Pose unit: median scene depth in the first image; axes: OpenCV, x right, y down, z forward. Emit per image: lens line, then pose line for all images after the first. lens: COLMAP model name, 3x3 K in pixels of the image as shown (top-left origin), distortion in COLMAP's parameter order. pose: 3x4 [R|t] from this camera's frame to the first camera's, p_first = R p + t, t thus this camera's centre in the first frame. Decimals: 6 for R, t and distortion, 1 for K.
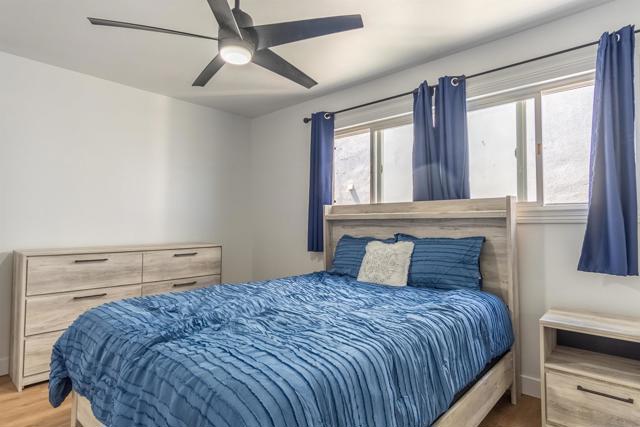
lens RADIAL K [[345.0, 0, 316.5], [0, 345.0, 213.3], [0, 0, 1]] dist [0.006604, 0.001182]
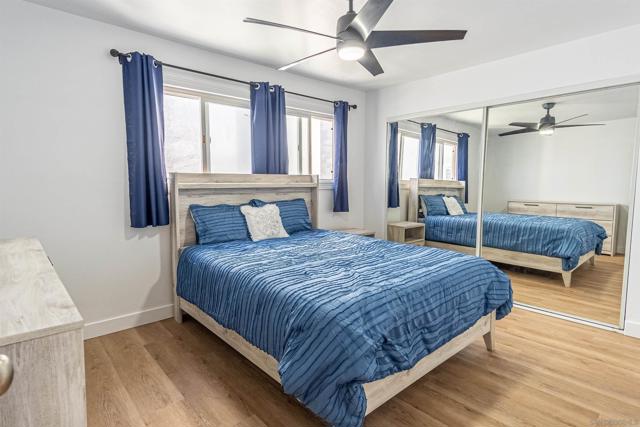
lens RADIAL K [[345.0, 0, 316.5], [0, 345.0, 213.3], [0, 0, 1]] dist [0.006604, 0.001182]
pose [[0.120124, -0.069787, 0.990303, -0.959993], [-0.008879, 0.997411, 0.071365, 0.017684], [-0.992719, -0.017366, 0.119193, 0.638038]]
